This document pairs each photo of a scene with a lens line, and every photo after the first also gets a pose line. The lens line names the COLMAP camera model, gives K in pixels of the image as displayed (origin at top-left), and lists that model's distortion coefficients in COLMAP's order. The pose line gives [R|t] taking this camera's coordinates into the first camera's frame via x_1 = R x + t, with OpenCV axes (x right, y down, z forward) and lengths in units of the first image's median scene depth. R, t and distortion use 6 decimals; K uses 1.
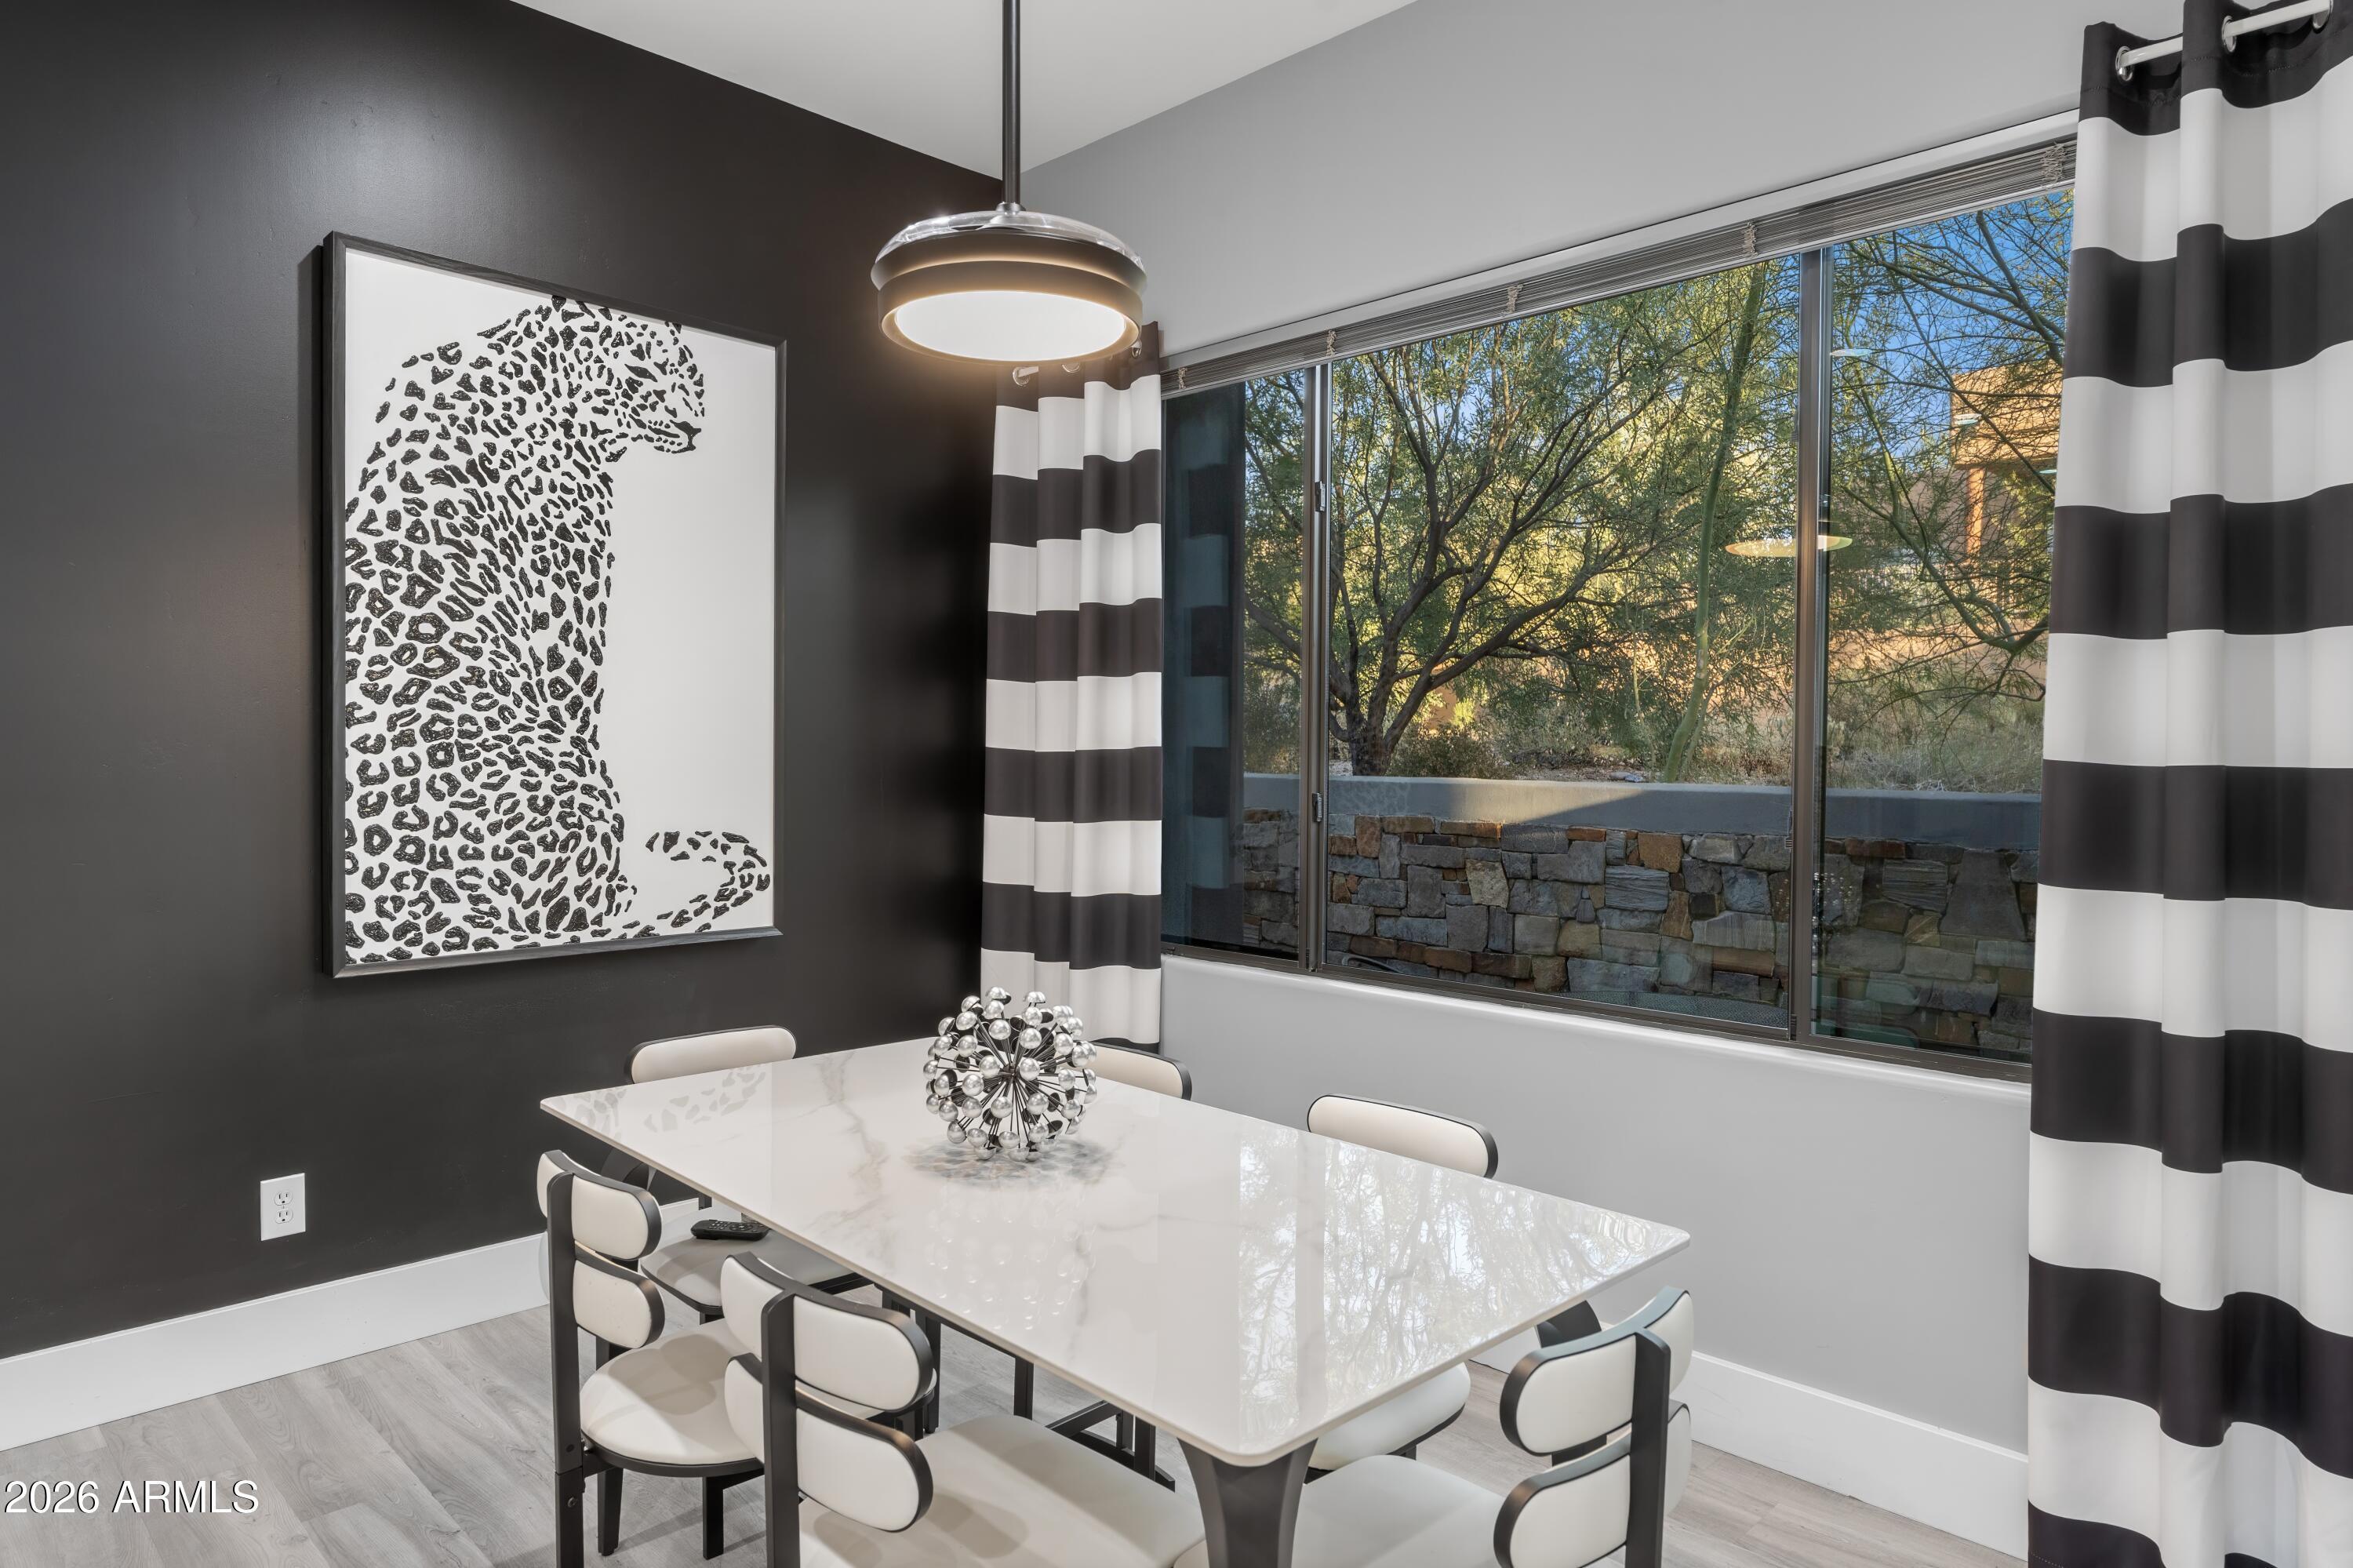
lens RADIAL K [[1394.6, 0, 1172.9], [0, 1394.6, 766.9], [0, 0, 1]] dist [-0.002526, -0.001007]
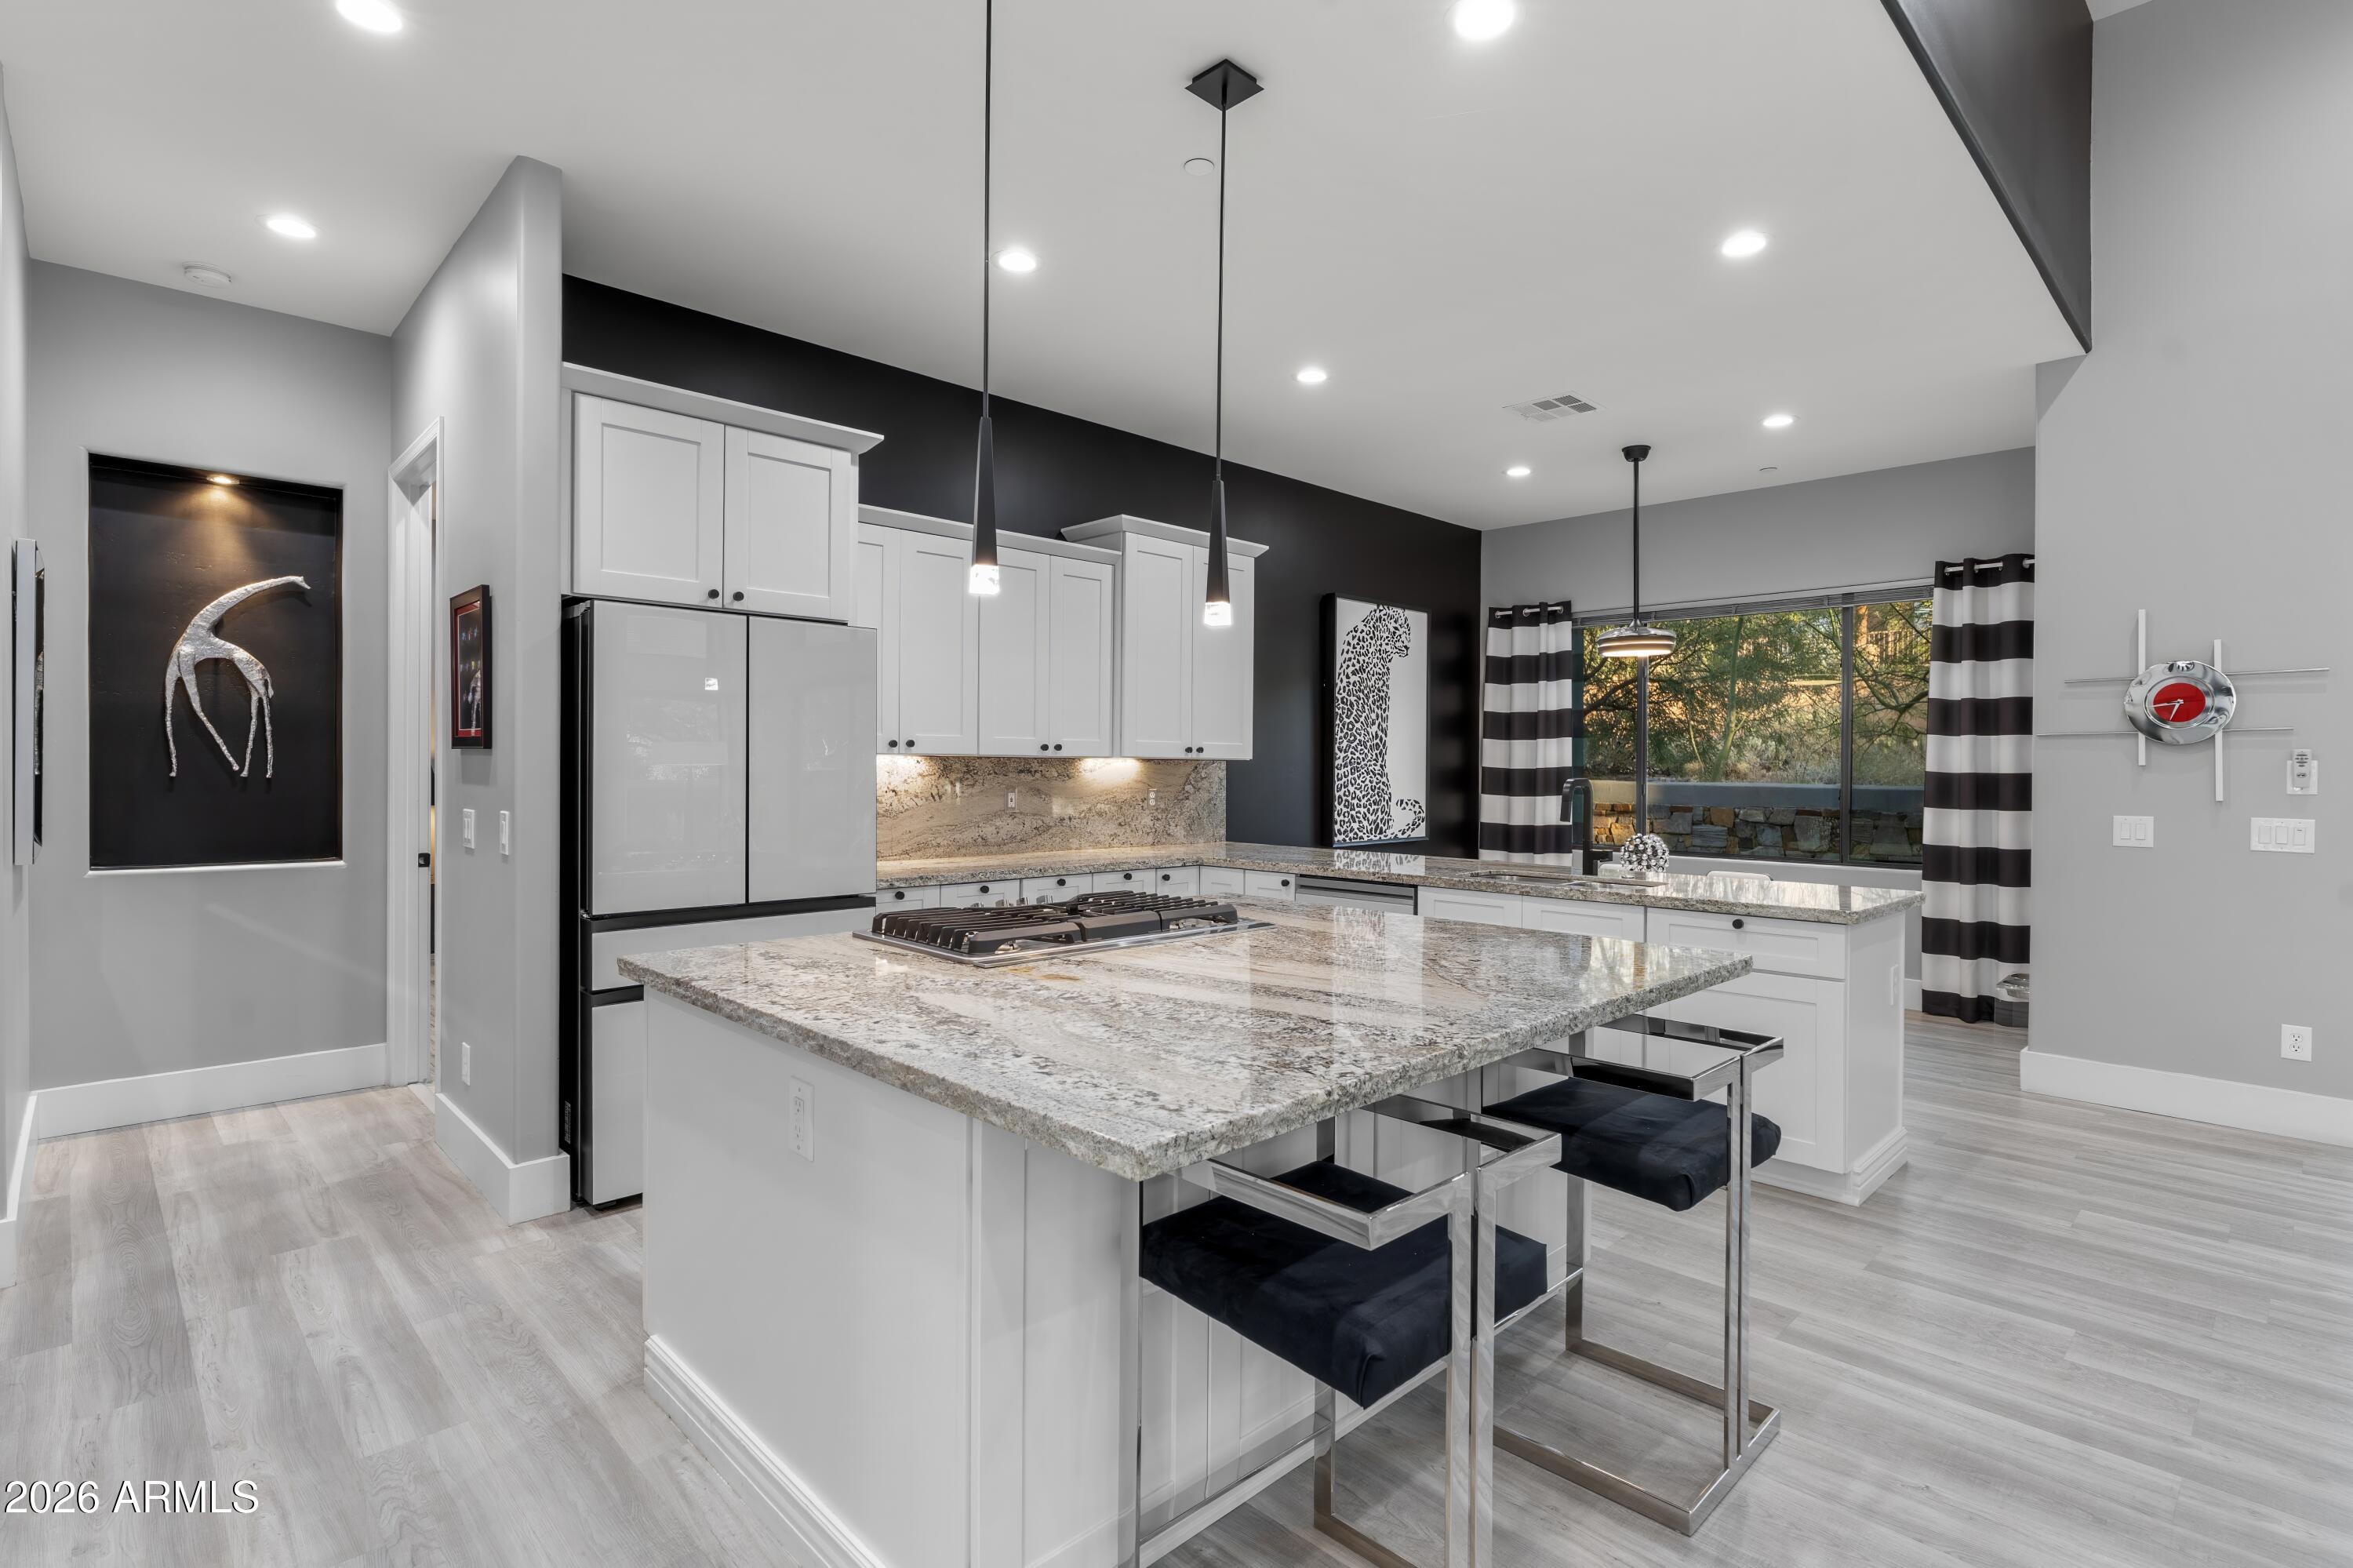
lens RADIAL K [[1128.5, 0, 1180.0], [0, 1128.5, 765.5], [0, 0, 1]] dist [-0.000727, -0.000060]
pose [[0.999904, -0.002522, -0.013618, -0.837529], [0.002389, 0.999949, -0.009832, 0.003017], [0.013642, 0.009798, 0.999859, -1.289094]]
